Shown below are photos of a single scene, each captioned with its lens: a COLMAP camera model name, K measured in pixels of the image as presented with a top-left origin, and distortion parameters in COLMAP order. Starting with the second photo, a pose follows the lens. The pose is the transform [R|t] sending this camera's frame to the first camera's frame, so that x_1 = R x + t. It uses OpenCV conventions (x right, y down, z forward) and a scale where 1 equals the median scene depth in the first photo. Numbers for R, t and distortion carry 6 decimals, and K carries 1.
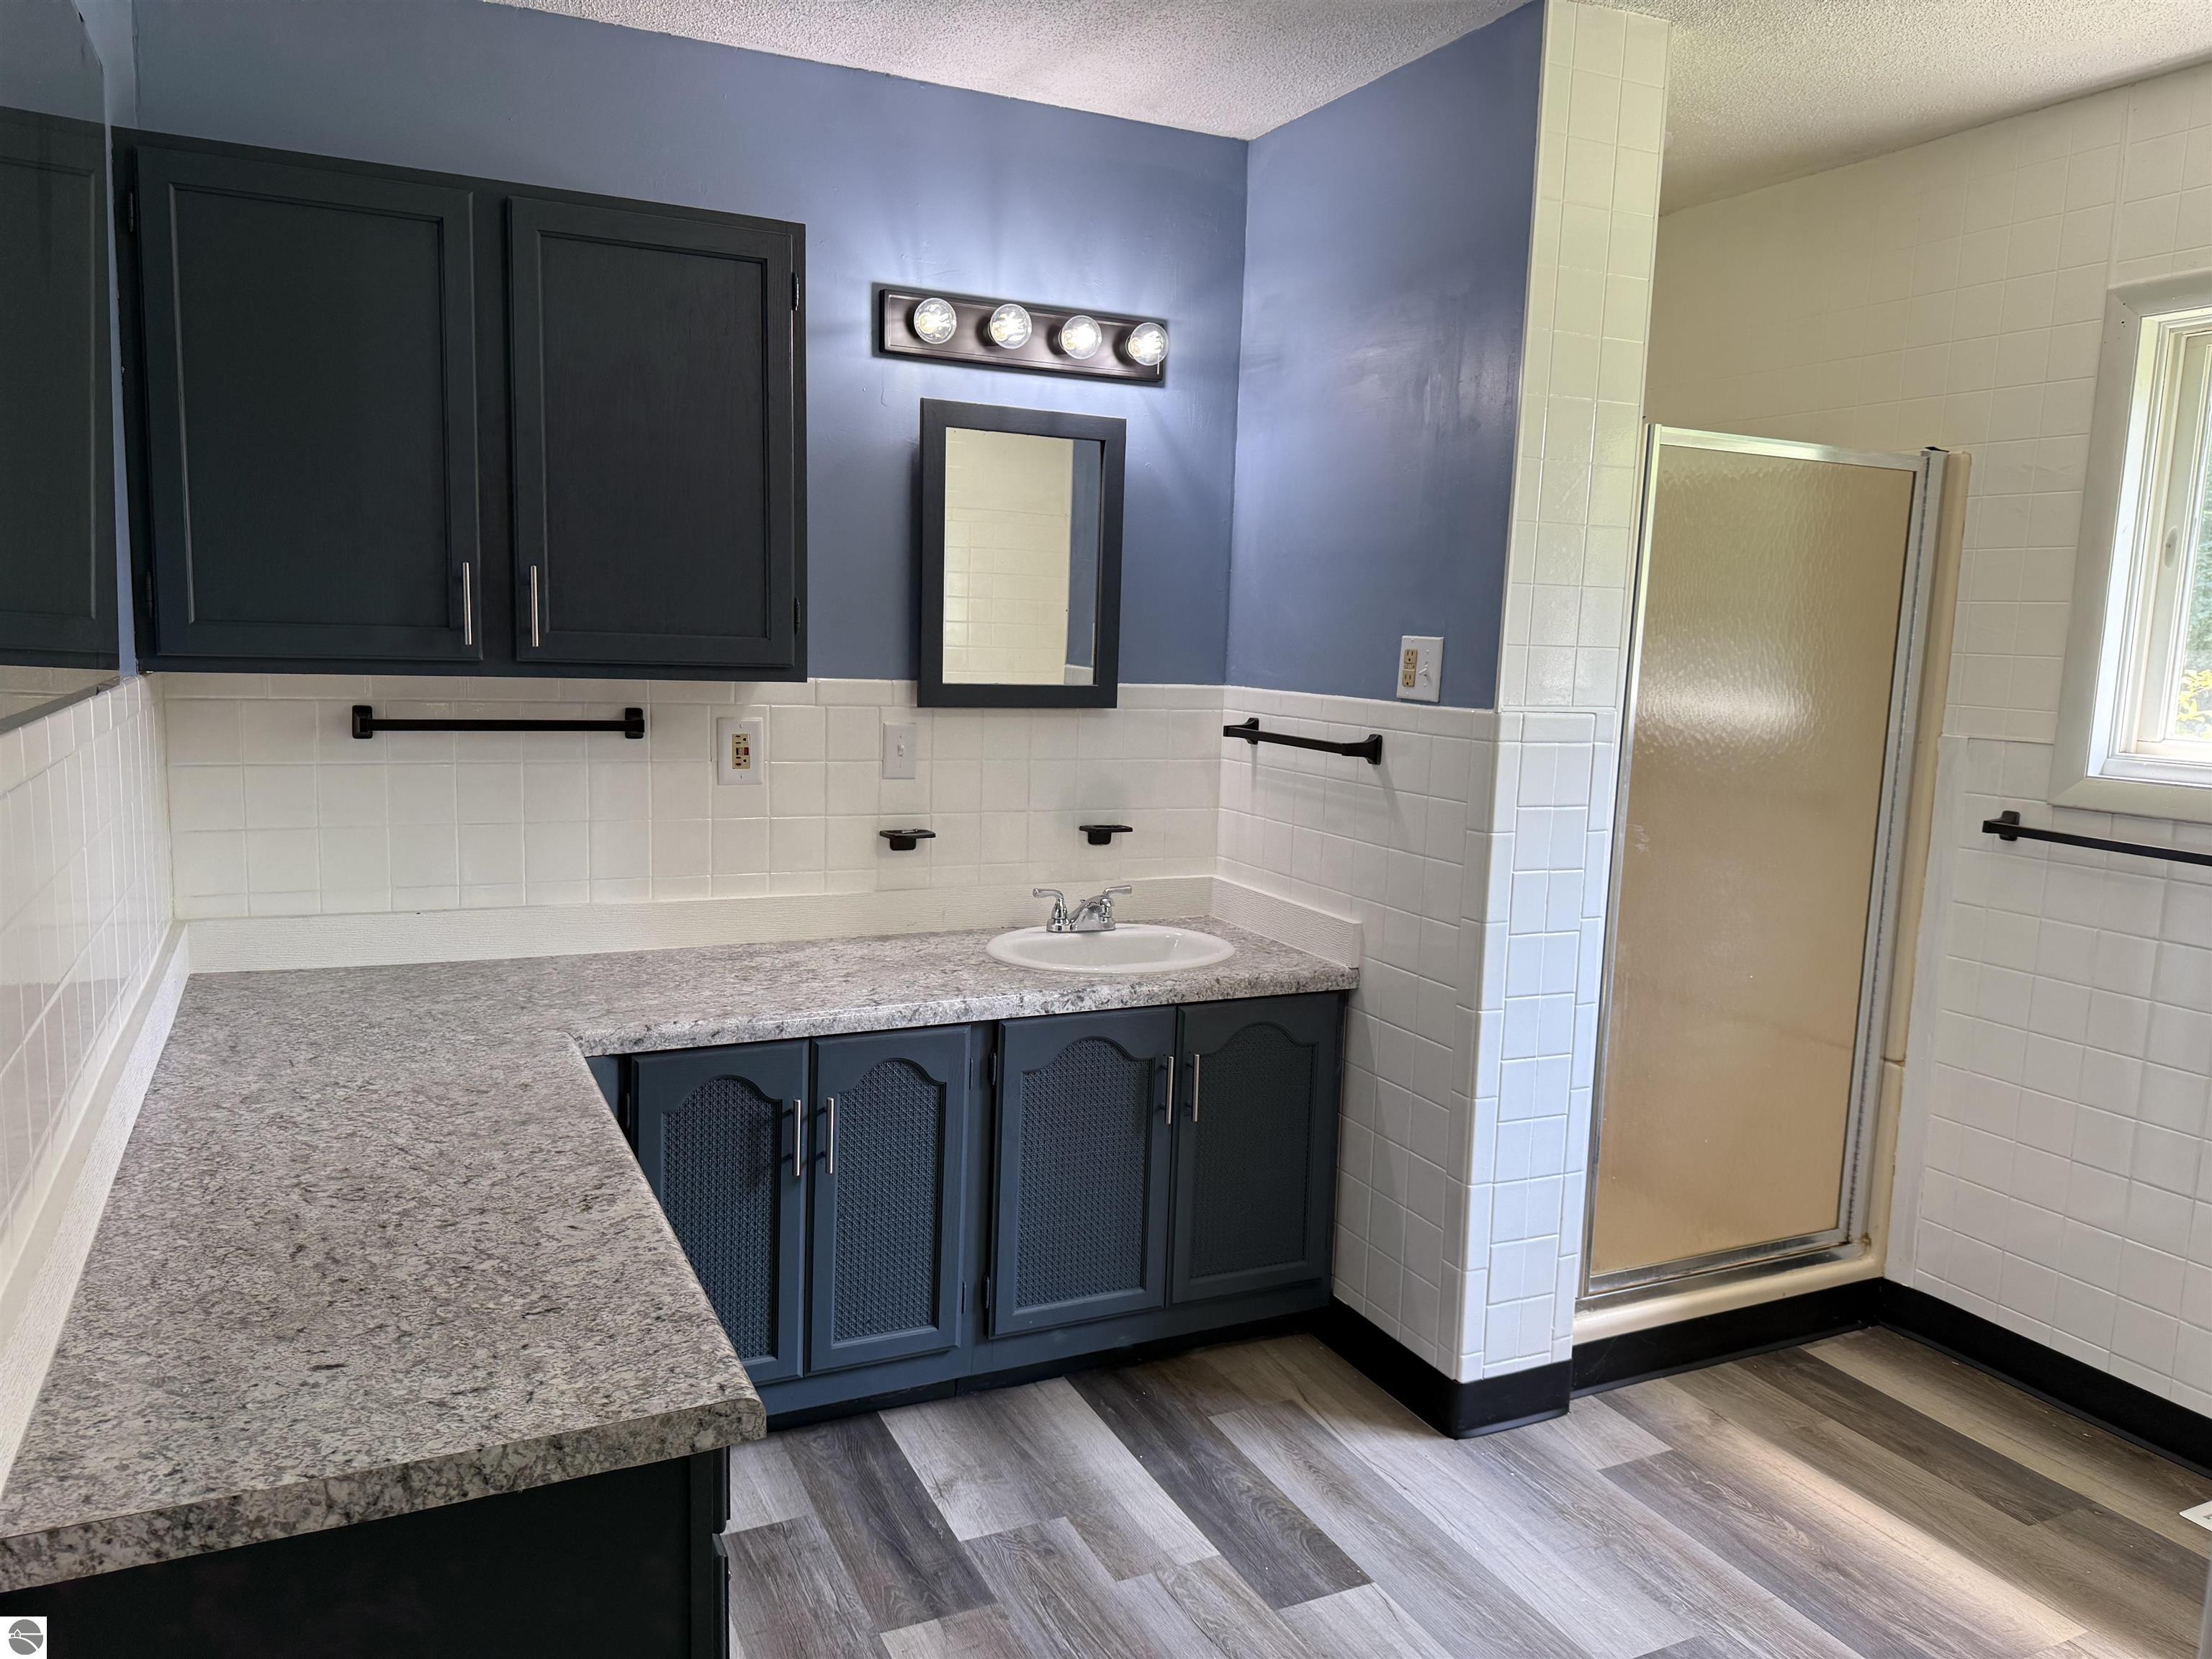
lens RADIAL K [[1556.8, 0, 1106.0], [0, 1556.8, 829.5], [0, 0, 1]] dist [0.136856, -0.209275]
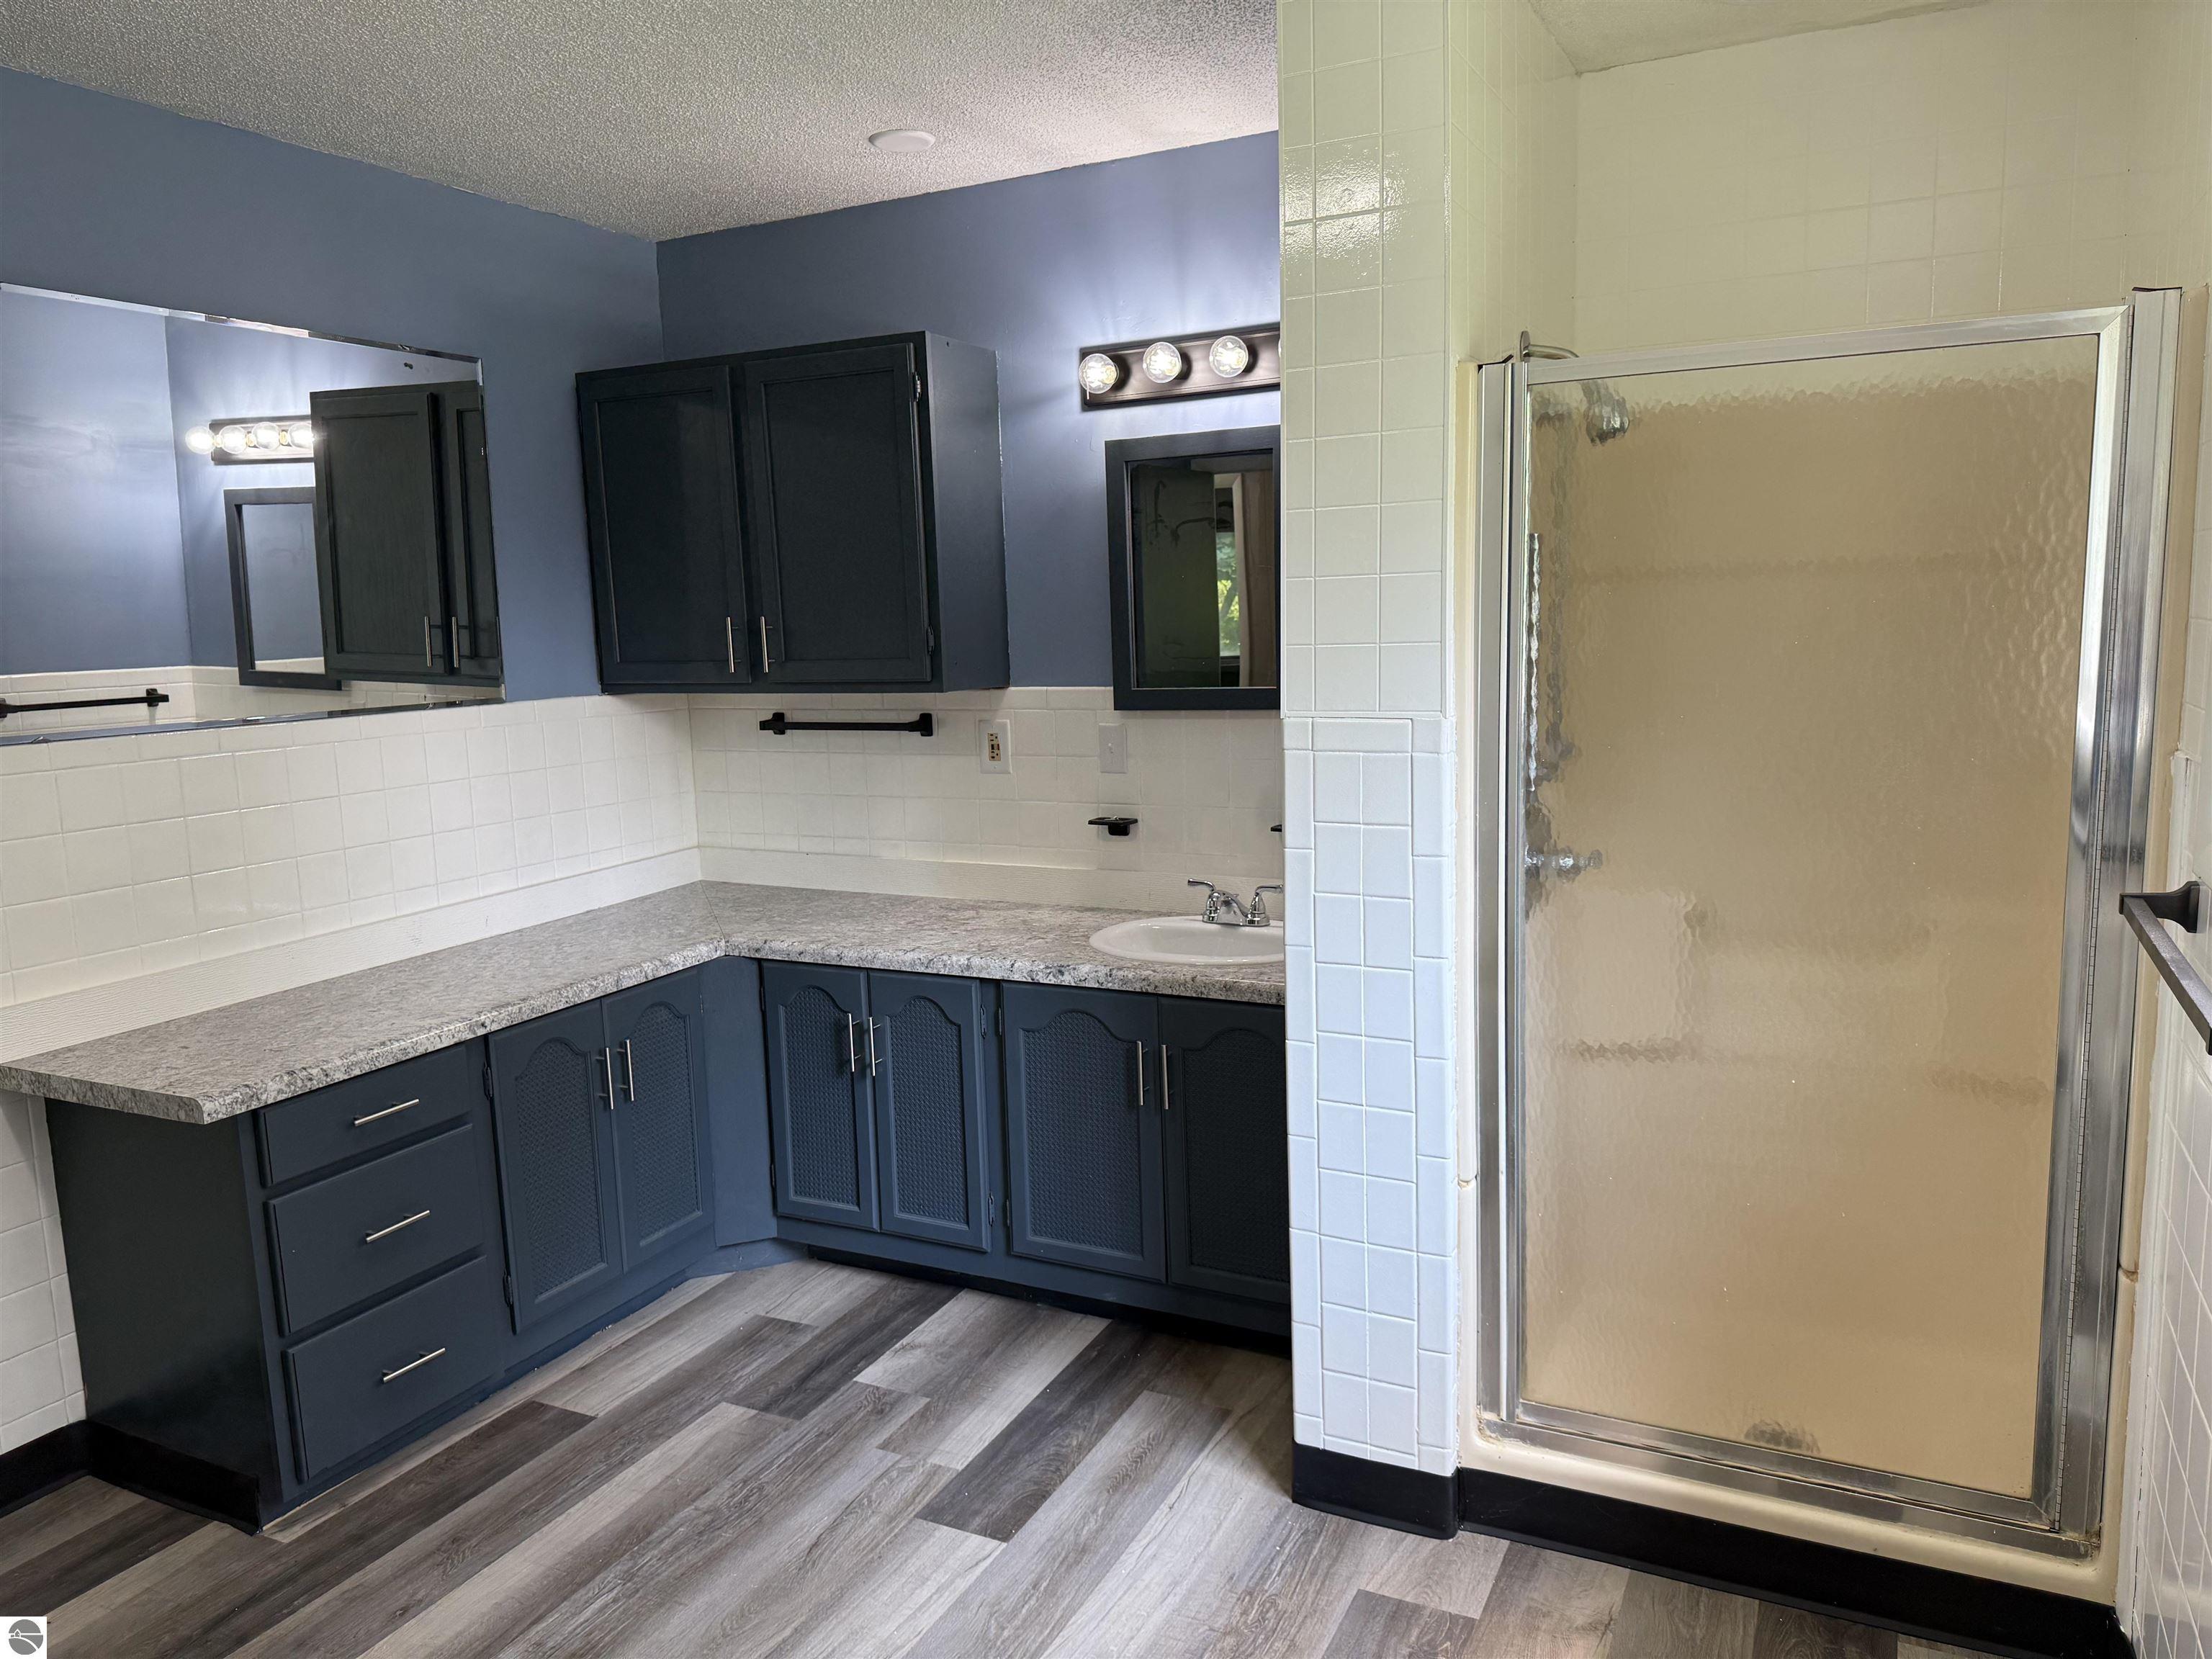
lens RADIAL K [[1588.4, 0, 1180.2], [0, 1588.4, 815.3], [0, 0, 1]] dist [0.123884, -0.174212]
pose [[0.605359, 0.050481, -0.794350, 0.942725], [-0.055018, 0.998254, 0.021511, -0.033660], [0.794049, 0.030681, 0.607079, 0.375427]]
